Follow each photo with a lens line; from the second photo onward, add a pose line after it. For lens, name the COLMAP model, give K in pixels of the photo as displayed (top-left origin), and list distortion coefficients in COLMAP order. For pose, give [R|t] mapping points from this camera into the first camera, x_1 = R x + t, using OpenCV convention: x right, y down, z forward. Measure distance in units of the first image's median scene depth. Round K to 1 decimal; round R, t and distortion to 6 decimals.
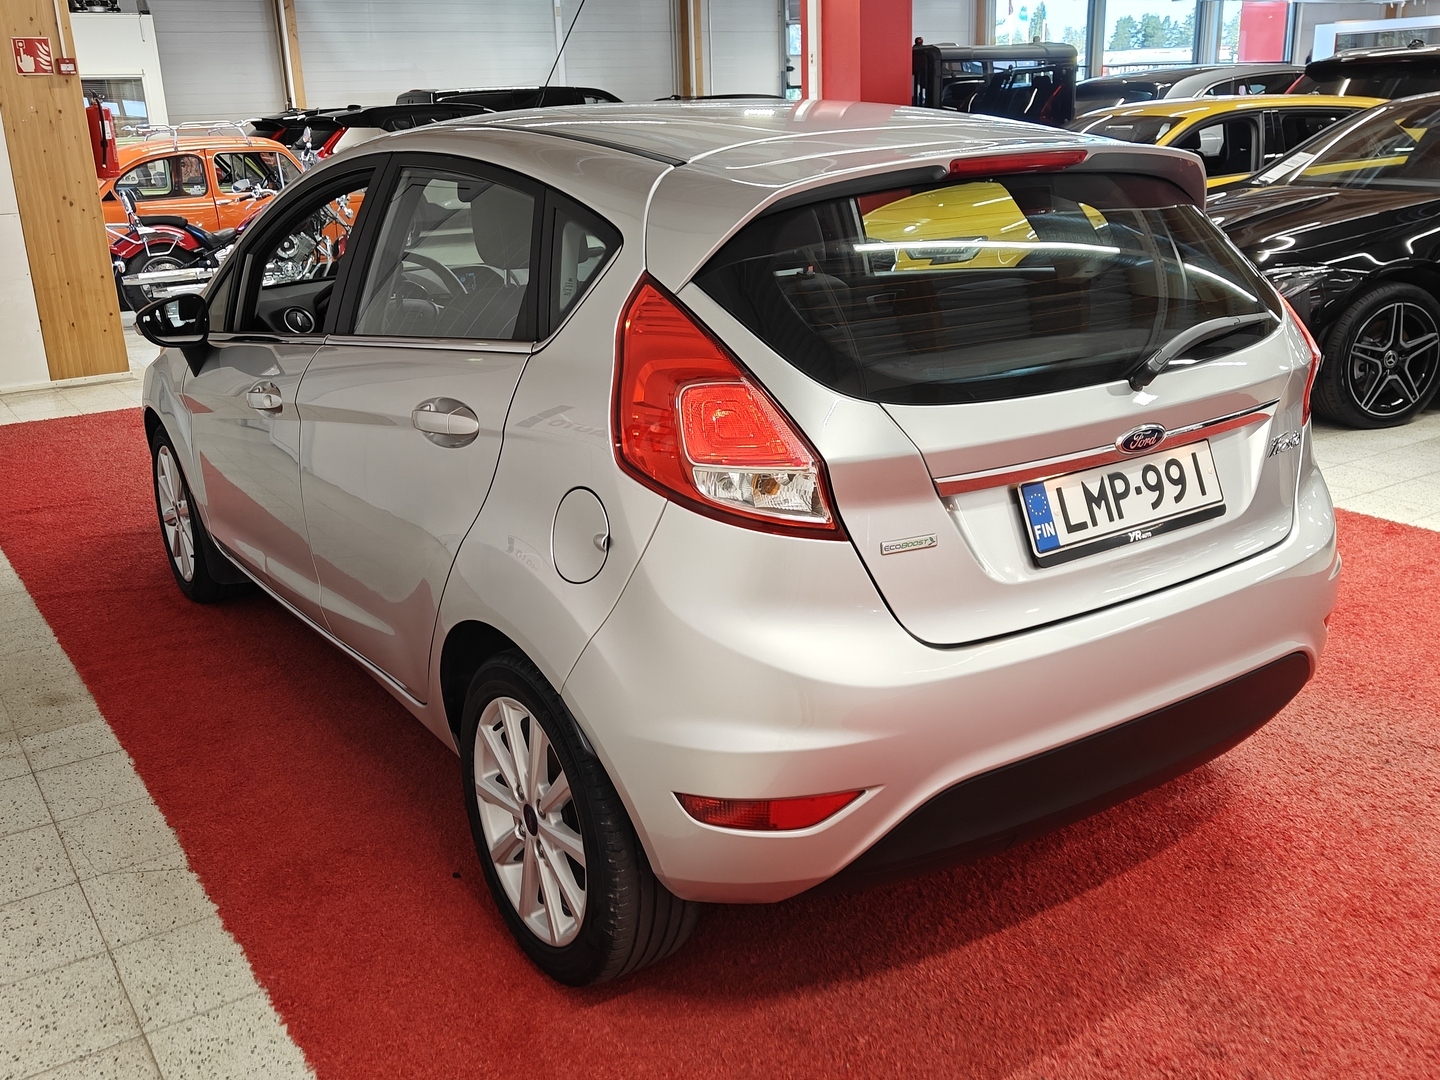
lens RADIAL K [[1393.5, 0, 720.0], [0, 1393.5, 540.0], [0, 0, 1]] dist [0.059358, -0.000410]
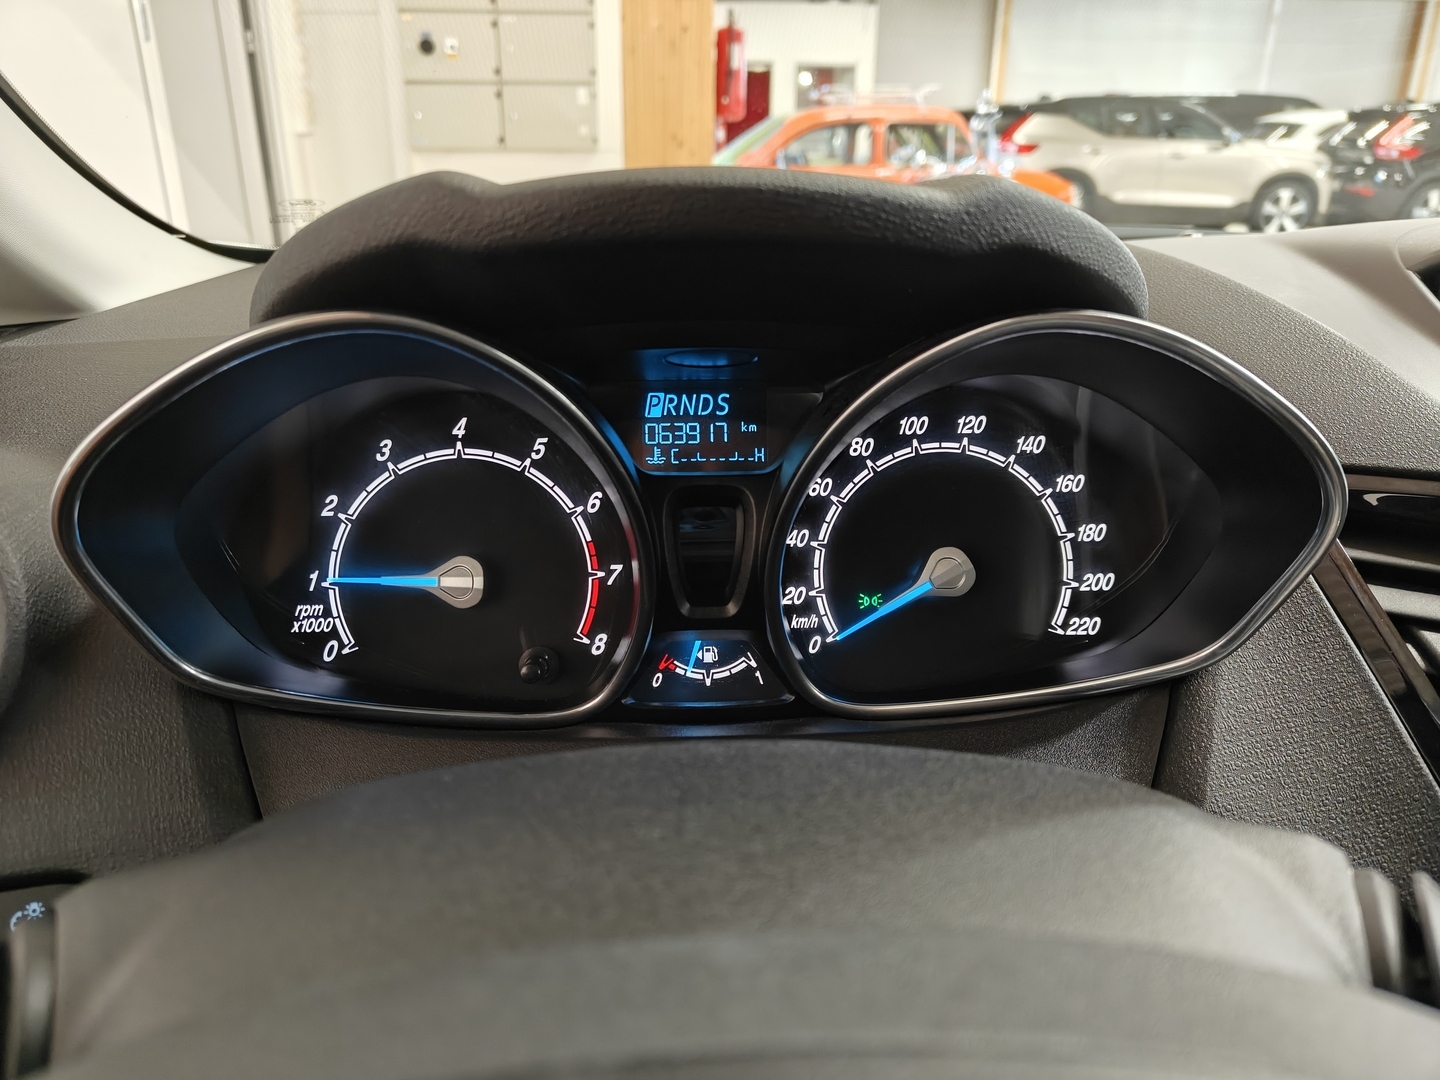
lens RADIAL K [[1015.4, 0, 711.6], [0, 1015.4, 543.9], [0, 0, 1]] dist [-0.008911, -0.004982]
pose [[0.855646, 0.221862, -0.467597, -0.082534], [-0.183094, 0.974796, 0.127476, -0.064822], [0.484093, -0.023460, 0.874702, 0.366504]]
